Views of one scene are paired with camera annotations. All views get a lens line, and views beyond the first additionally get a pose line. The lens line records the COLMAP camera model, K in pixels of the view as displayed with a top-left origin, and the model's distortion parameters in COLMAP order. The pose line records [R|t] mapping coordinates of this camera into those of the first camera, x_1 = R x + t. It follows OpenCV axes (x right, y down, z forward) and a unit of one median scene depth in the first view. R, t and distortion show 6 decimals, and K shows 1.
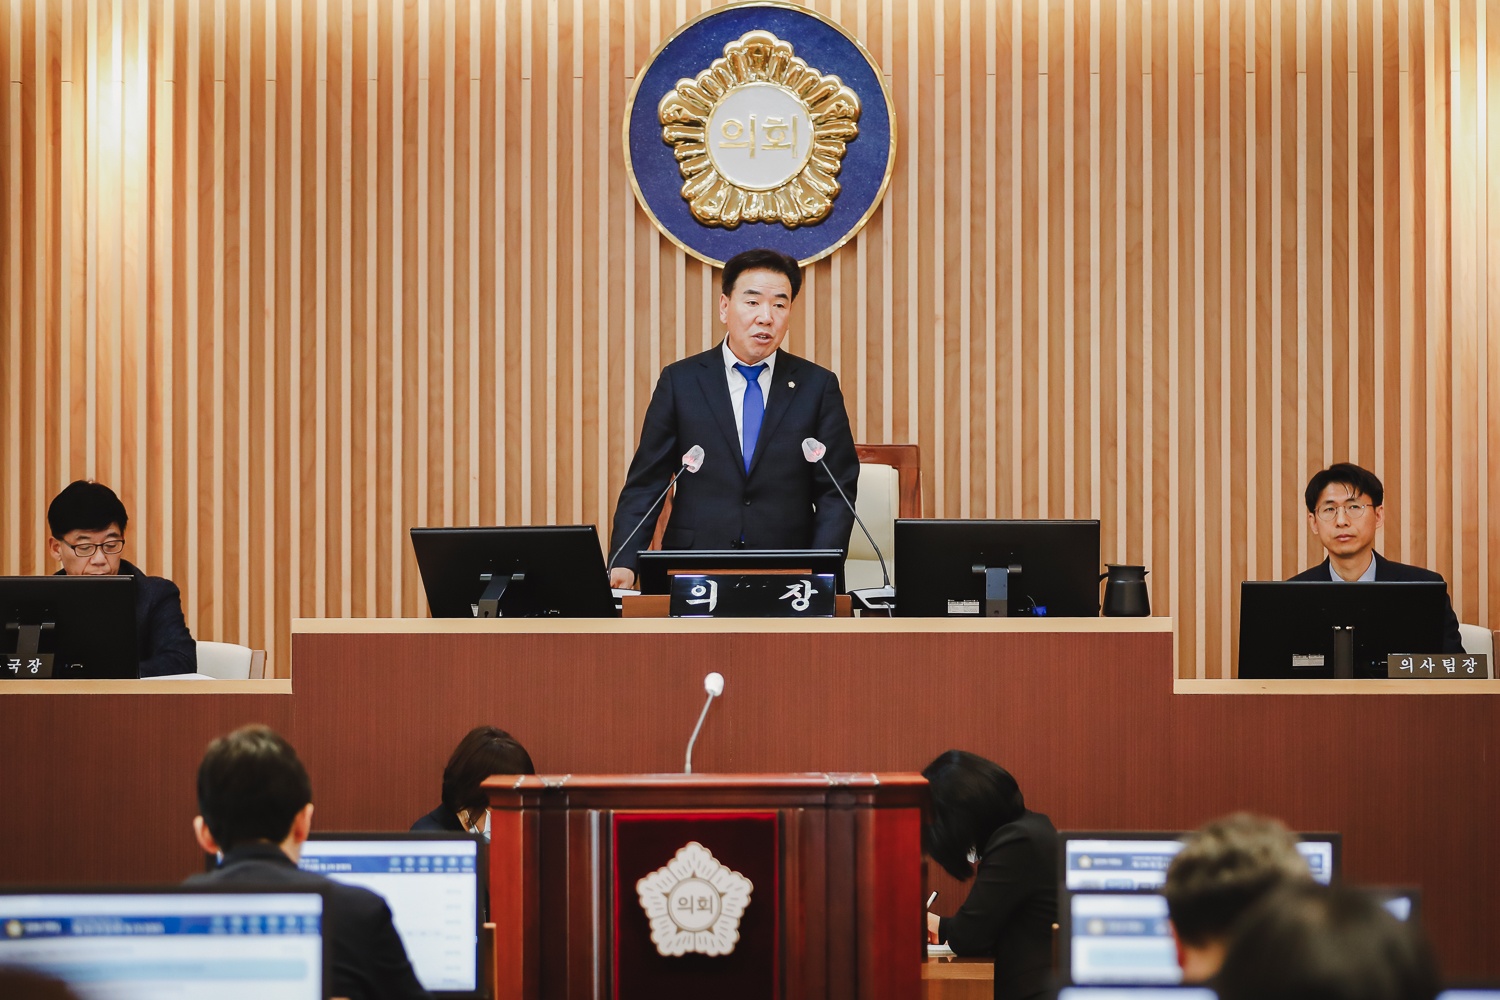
lens RADIAL K [[4800.4, 0, 750.0], [0, 4800.4, 500.0], [0, 0, 1]] dist [-0.138753, -0.868862]
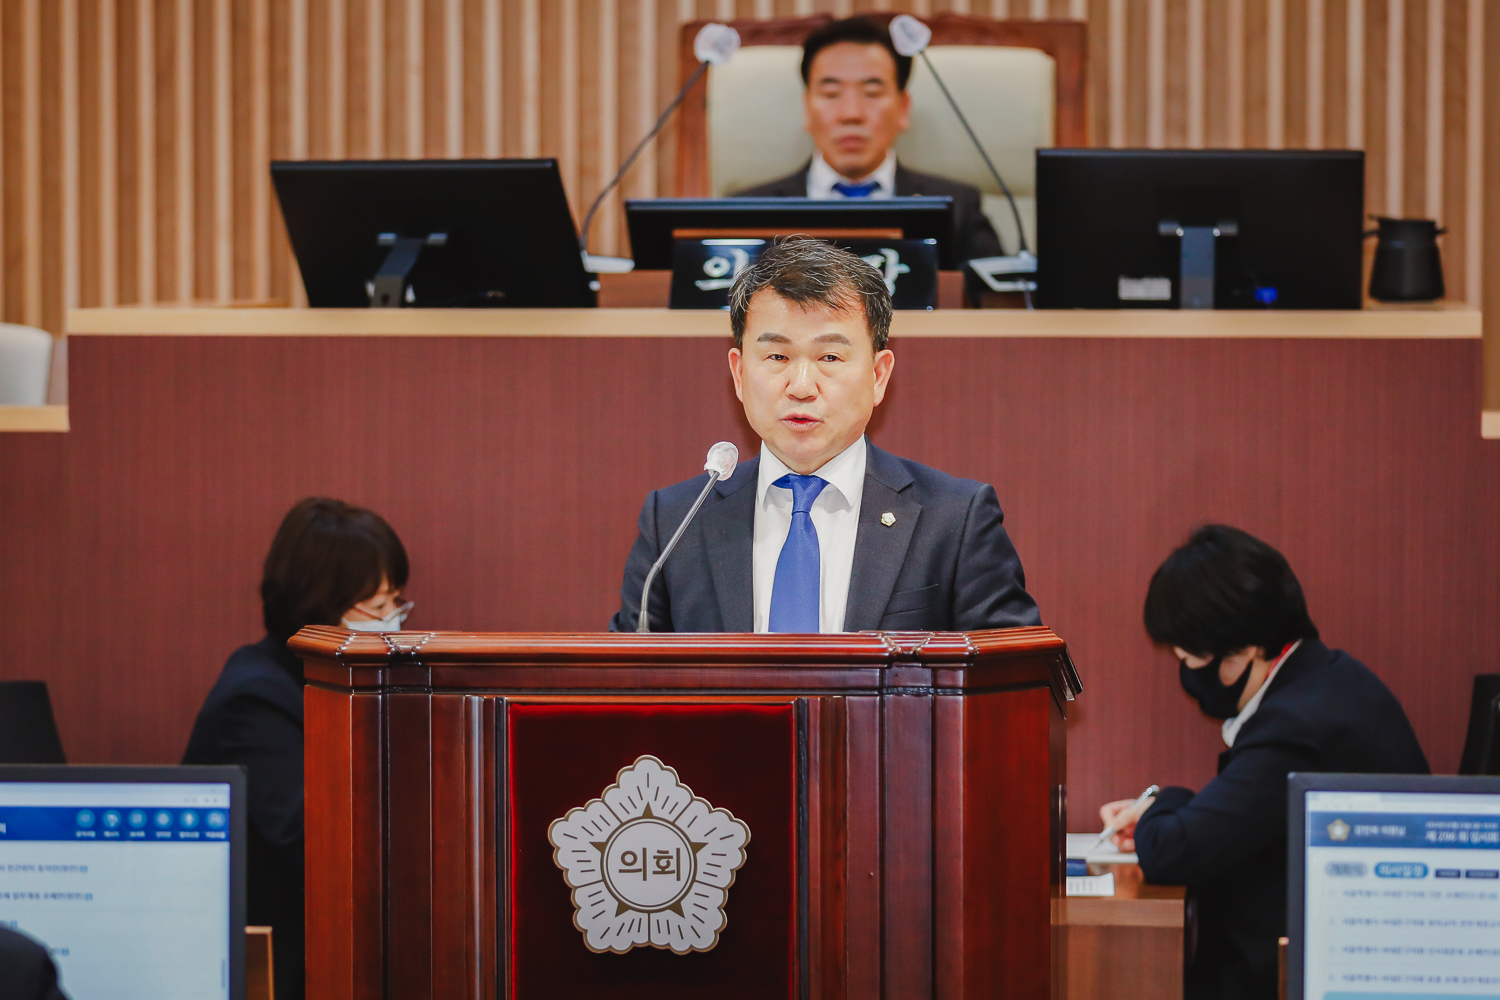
lens RADIAL K [[5943.3, 0, 750.0], [0, 5943.3, 500.0], [0, 0, 1]] dist [0.146161, -1.655915]
pose [[0.999582, 0.001840, -0.028851, 0.015889], [0.000352, 0.997124, 0.075791, -0.009387], [0.028908, -0.075770, 0.996706, 0.229982]]
